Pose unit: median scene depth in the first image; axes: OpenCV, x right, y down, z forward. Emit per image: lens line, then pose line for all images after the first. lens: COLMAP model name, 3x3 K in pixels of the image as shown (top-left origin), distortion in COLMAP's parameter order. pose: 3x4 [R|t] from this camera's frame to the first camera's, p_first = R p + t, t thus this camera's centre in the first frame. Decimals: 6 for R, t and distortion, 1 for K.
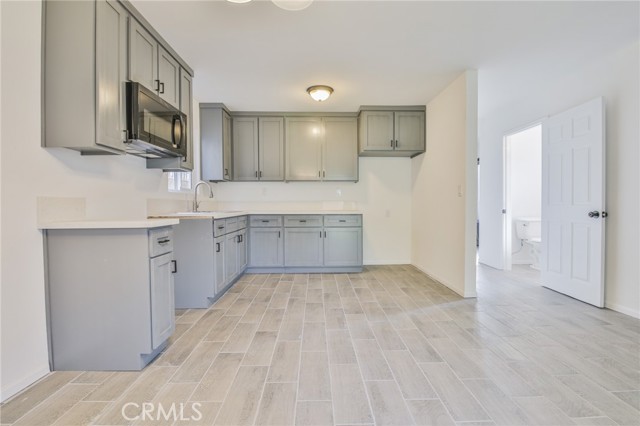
lens RADIAL K [[292.8, 0, 321.3], [0, 292.8, 209.2], [0, 0, 1]] dist [-0.000937, -0.011522]
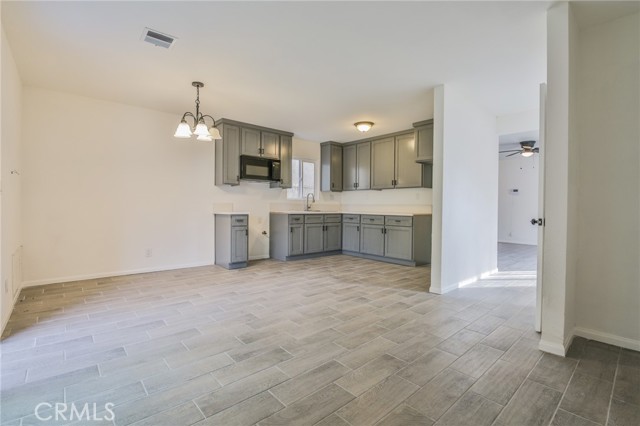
lens RADIAL K [[292.8, 0, 321.3], [0, 292.8, 209.2], [0, 0, 1]] dist [-0.000937, -0.011522]
pose [[0.647265, 0.016311, -0.762091, 0.937089], [-0.024323, 0.999704, 0.000739, -0.003072], [0.761877, 0.018059, 0.647470, -0.036824]]
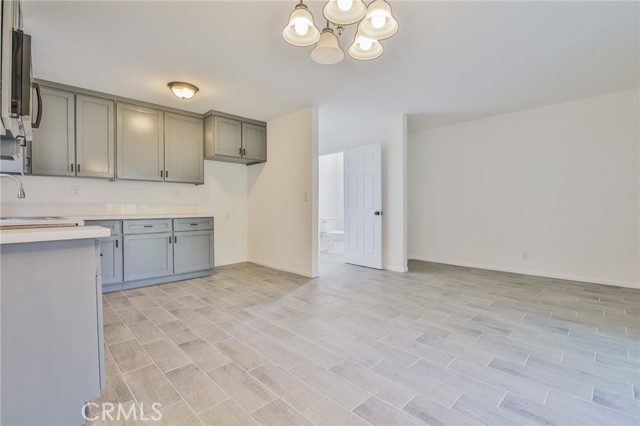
lens RADIAL K [[292.8, 0, 321.3], [0, 292.8, 209.2], [0, 0, 1]] dist [-0.000937, -0.011522]
pose [[0.726606, -0.005102, 0.687036, -0.338958], [0.011765, 0.999918, -0.005016, -0.000290], [-0.686954, 0.011728, 0.726606, 0.008006]]
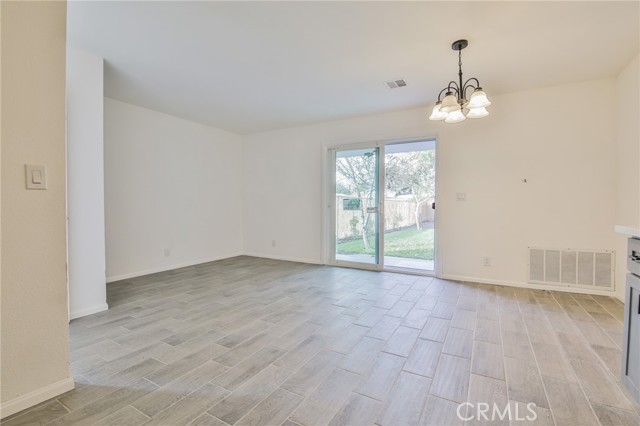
lens RADIAL K [[292.8, 0, 321.3], [0, 292.8, 209.2], [0, 0, 1]] dist [-0.000937, -0.011522]
pose [[-0.859575, -0.003717, 0.510997, -0.124404], [0.009903, 0.999665, 0.023930, -0.017265], [-0.510914, 0.025630, -0.859250, 1.057780]]
